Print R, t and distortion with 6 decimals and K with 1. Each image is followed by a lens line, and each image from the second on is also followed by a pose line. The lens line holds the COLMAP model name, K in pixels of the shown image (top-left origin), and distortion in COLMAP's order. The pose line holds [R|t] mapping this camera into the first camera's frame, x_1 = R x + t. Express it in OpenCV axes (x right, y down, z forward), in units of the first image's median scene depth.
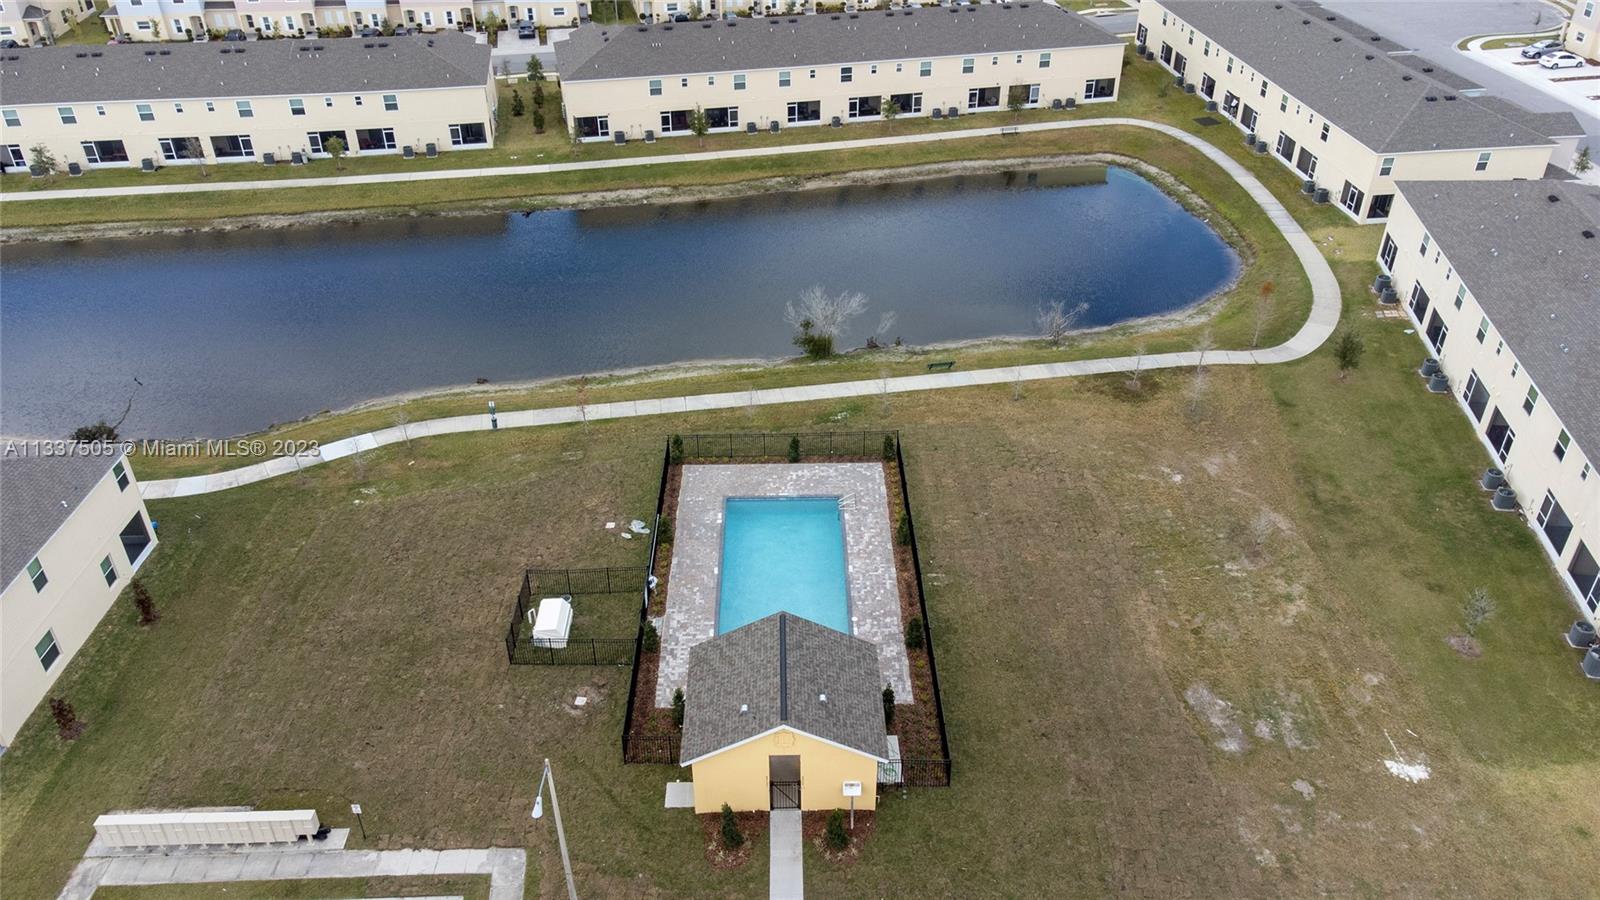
lens RADIAL K [[1178.3, 0, 802.3], [0, 1178.3, 472.2], [0, 0, 1]] dist [-0.000120, 0.080505]
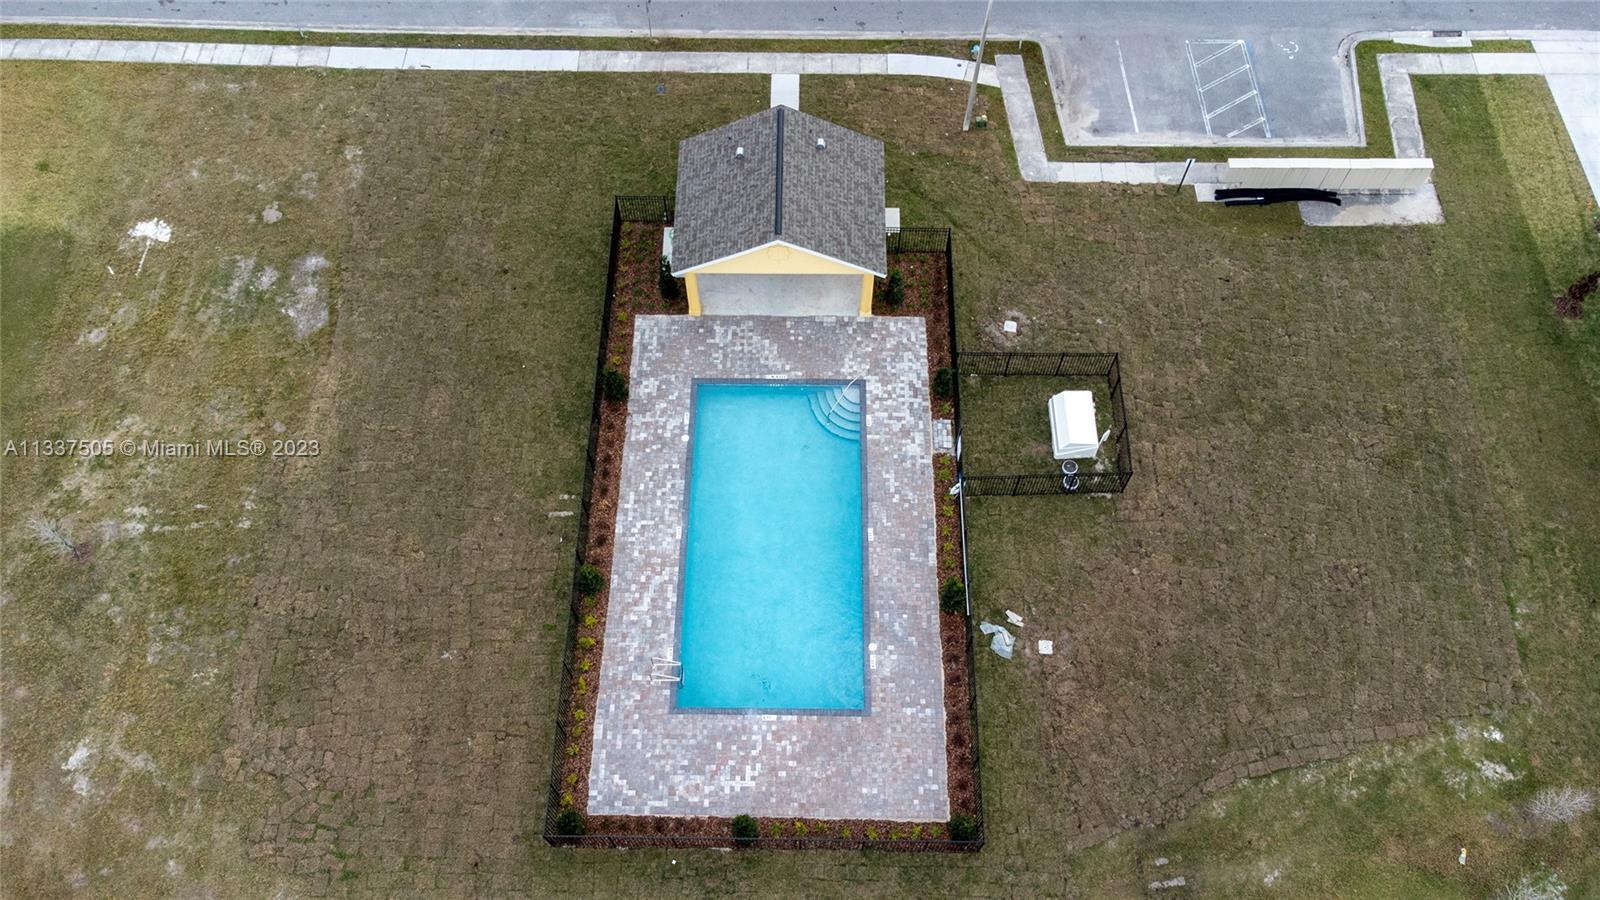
lens RADIAL K [[1197.1, 0, 797.2], [0, 1197.1, 441.2], [0, 0, 1]] dist [0.027068, 0.047772]
pose [[-0.999399, -0.023821, 0.025190, -0.038450], [0.027423, -0.098585, 0.994751, -0.516841], [-0.021212, 0.994843, 0.099179, 0.726417]]
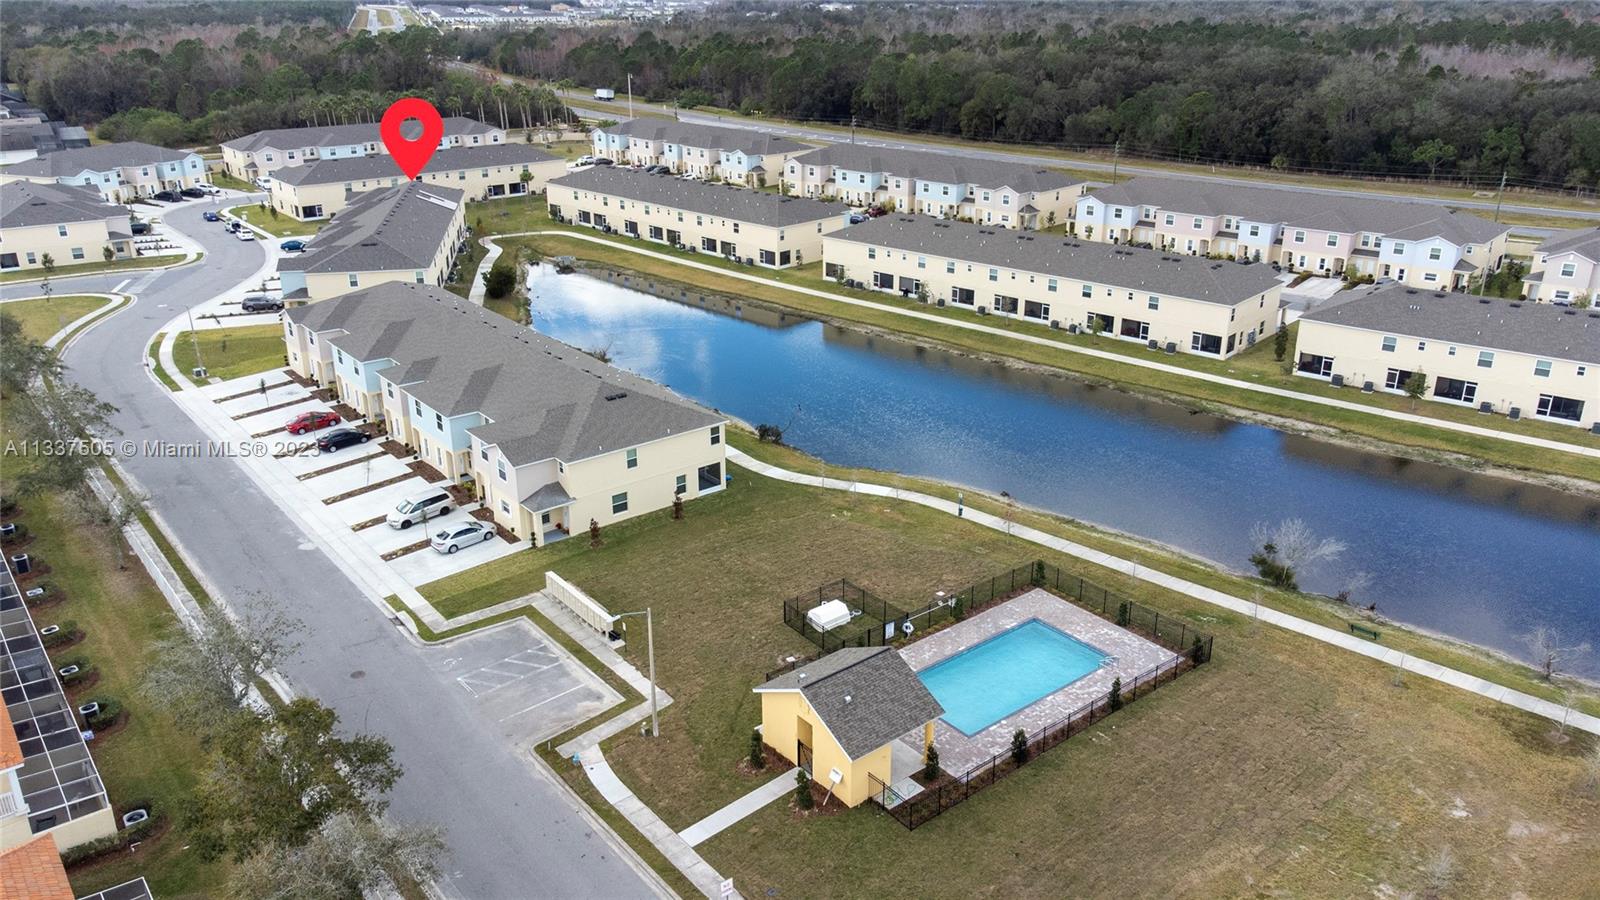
lens RADIAL K [[1197.1, 0, 797.2], [0, 1197.1, 441.2], [0, 0, 1]] dist [0.027068, 0.047772]
pose [[0.613647, 0.287469, -0.735390, 0.555550], [-0.444239, 0.895672, -0.020572, -0.005100], [0.652755, 0.339313, 0.677331, -0.014648]]
